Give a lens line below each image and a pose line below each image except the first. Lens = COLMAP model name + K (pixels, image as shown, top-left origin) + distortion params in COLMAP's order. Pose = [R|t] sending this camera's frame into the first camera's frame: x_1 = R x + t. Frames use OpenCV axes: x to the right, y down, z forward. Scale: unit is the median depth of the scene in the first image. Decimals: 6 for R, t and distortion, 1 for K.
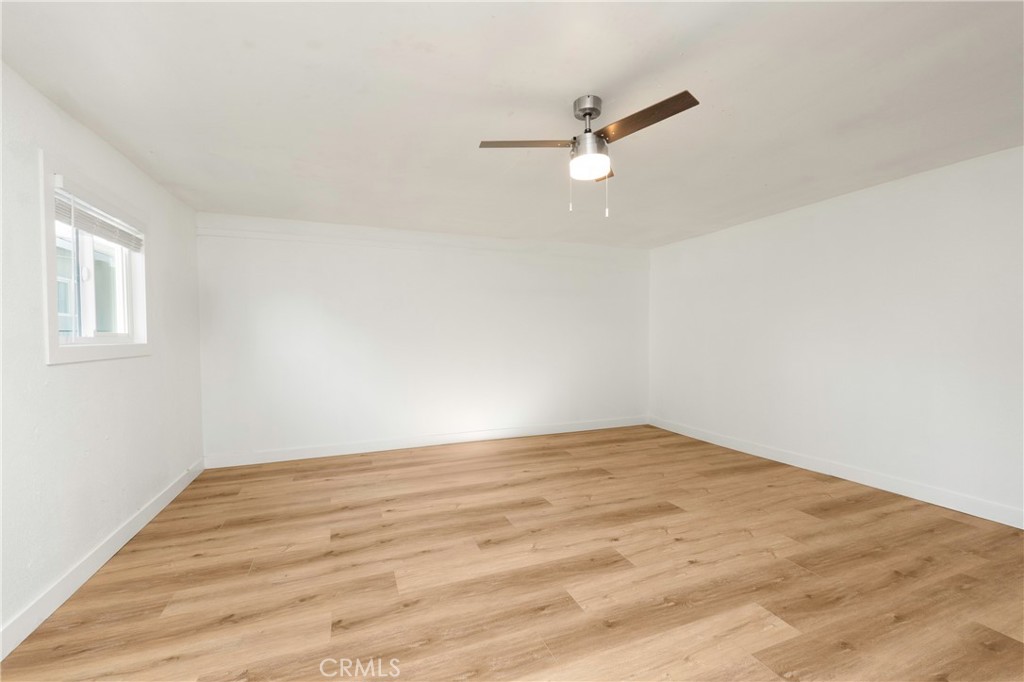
lens RADIAL K [[421.5, 0, 508.6], [0, 421.5, 340.6], [0, 0, 1]] dist [-0.004024, -0.000323]
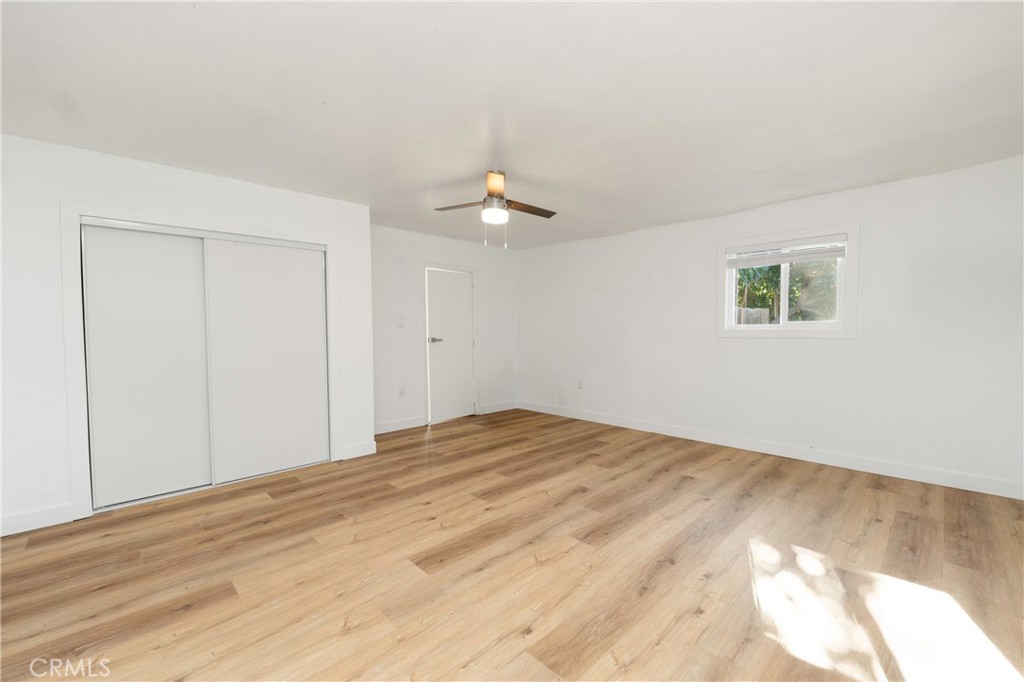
lens RADIAL K [[421.5, 0, 508.6], [0, 421.5, 340.6], [0, 0, 1]] dist [-0.004024, -0.000323]
pose [[-0.919047, 0.025852, -0.393299, 0.621680], [0.008452, 0.998910, 0.045908, -0.026821], [0.394057, 0.038867, -0.918264, 2.000042]]
